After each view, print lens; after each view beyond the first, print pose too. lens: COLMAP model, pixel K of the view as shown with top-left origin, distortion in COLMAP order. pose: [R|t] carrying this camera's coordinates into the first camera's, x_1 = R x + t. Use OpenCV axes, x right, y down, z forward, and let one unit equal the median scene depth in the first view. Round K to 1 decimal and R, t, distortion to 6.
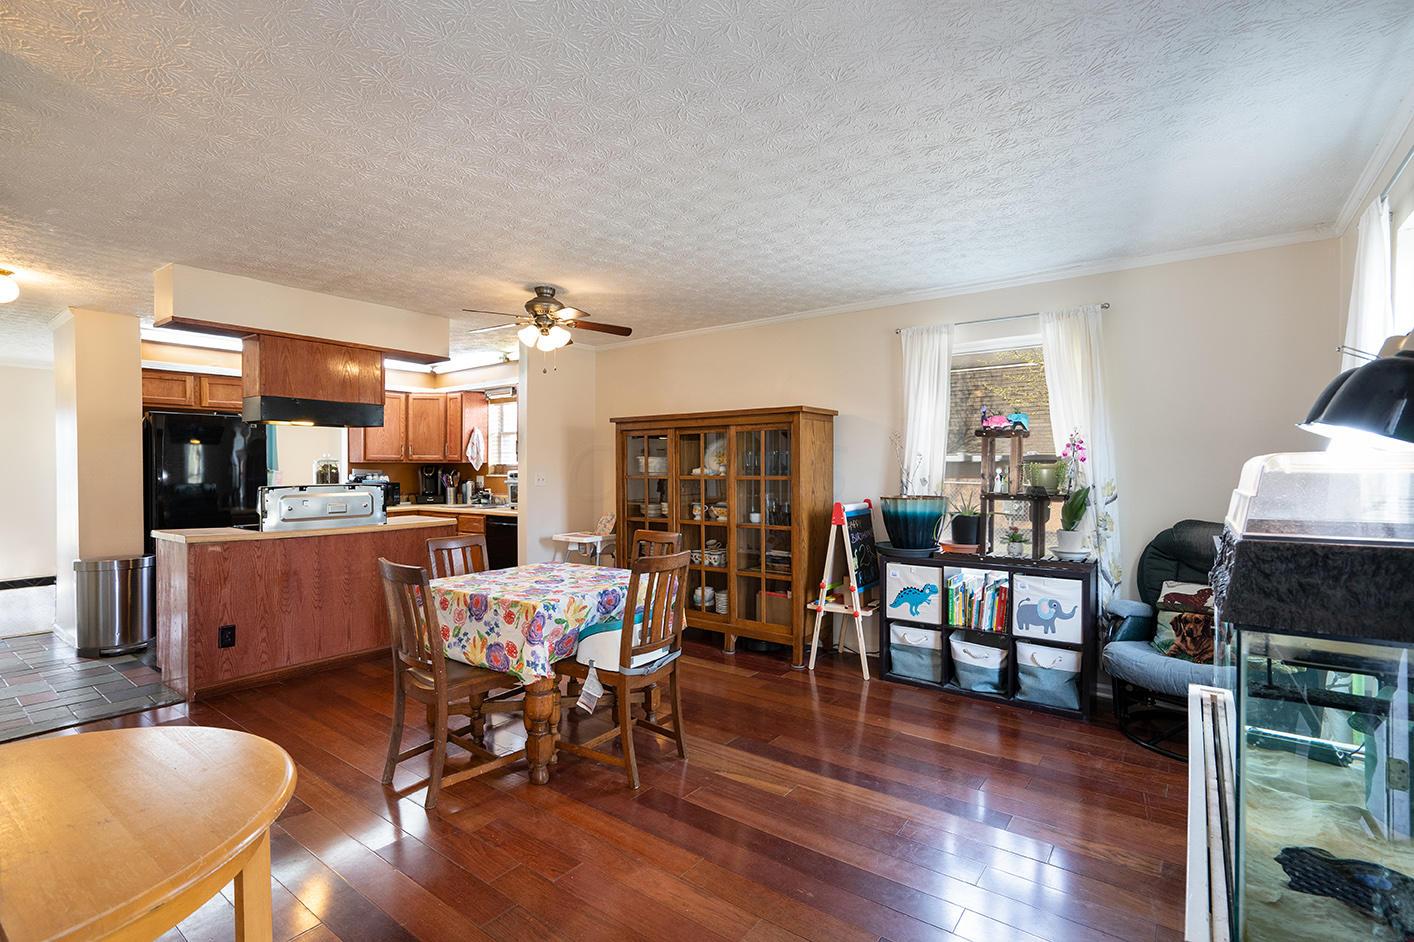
lens RADIAL K [[647.4, 0, 708.5], [0, 647.4, 474.7], [0, 0, 1]] dist [-0.000638, 0.000139]
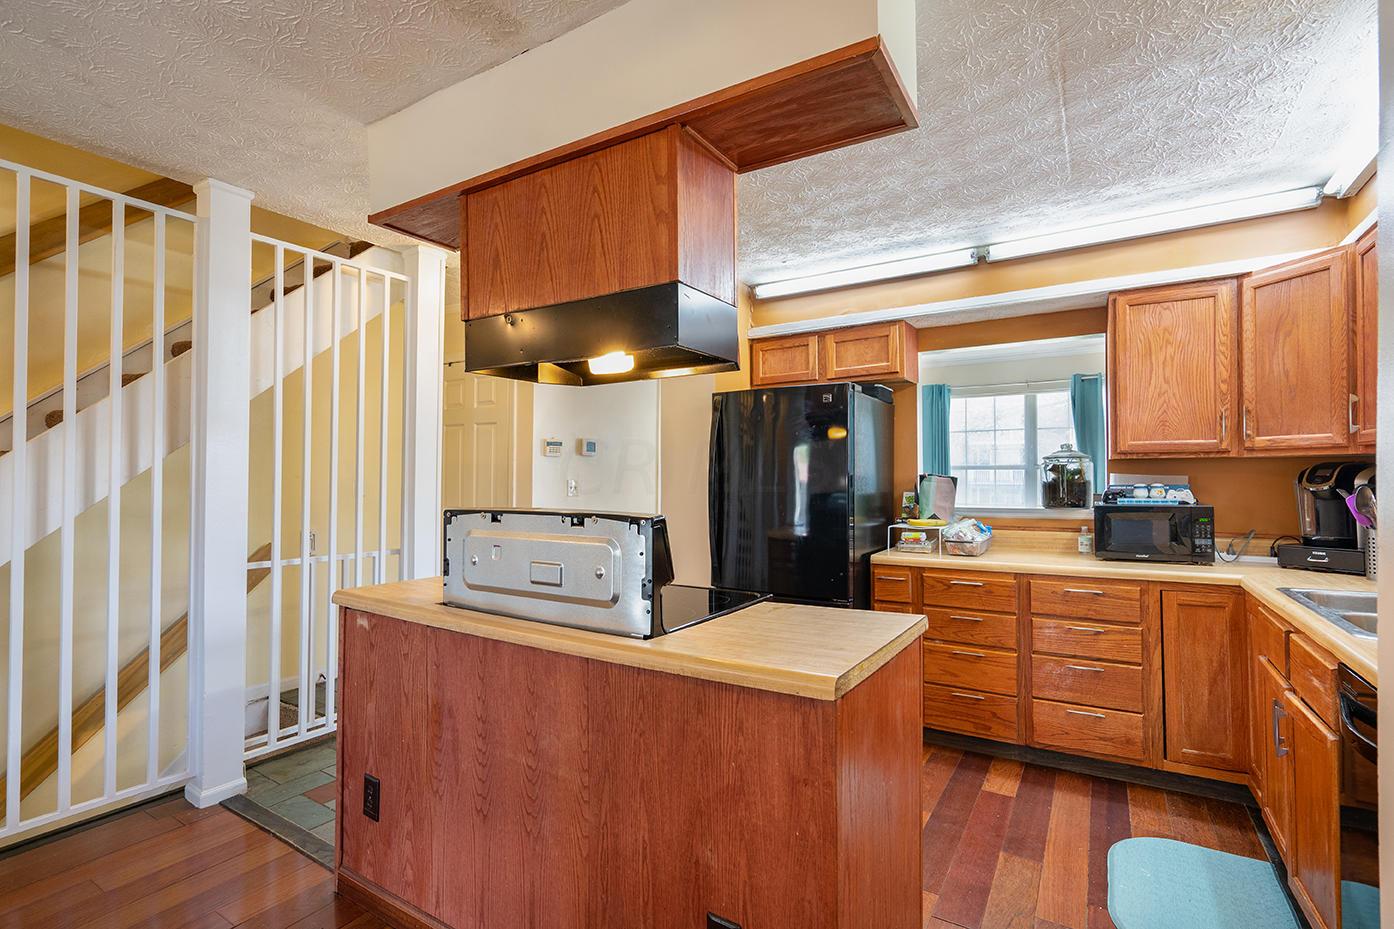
lens RADIAL K [[653.5, 0, 697.0], [0, 653.5, 464.5], [0, 0, 1]] dist [-0.002304, -0.000221]
pose [[0.088523, -0.019439, -0.995884, -0.136075], [-0.008159, 0.999762, -0.020240, -0.004238], [0.996041, 0.009917, 0.088343, 0.824409]]
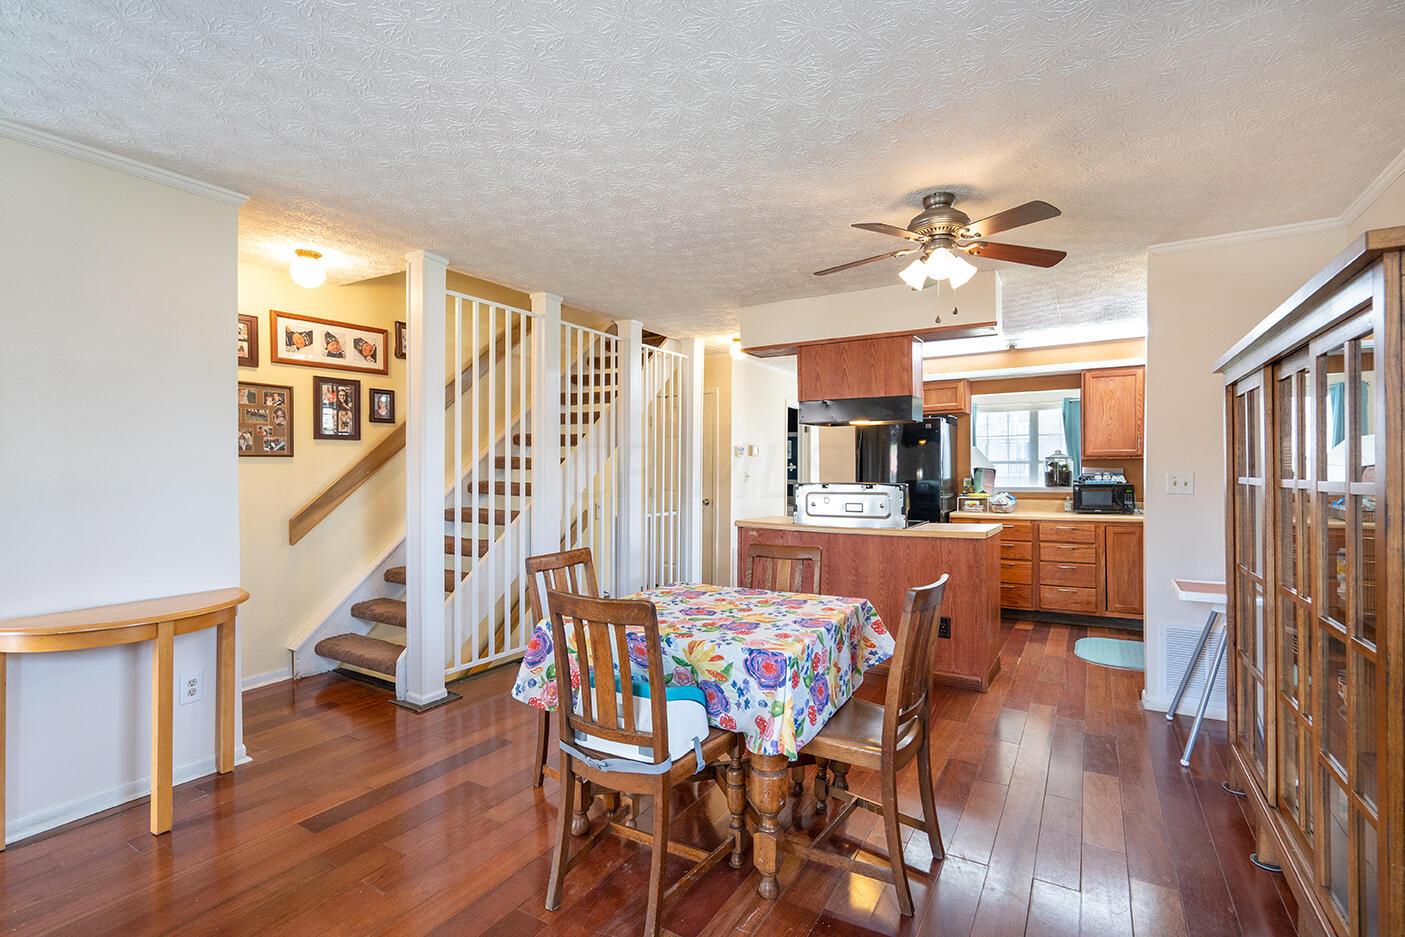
lens RADIAL K [[653.0, 0, 707.1], [0, 653.0, 465.8], [0, 0, 1]] dist [-0.000189, 0.000003]
pose [[0.106930, -0.007032, -0.994242, 0.302322], [-0.006236, 0.999951, -0.007744, -0.001124], [0.994247, 0.007028, 0.106881, 0.526350]]
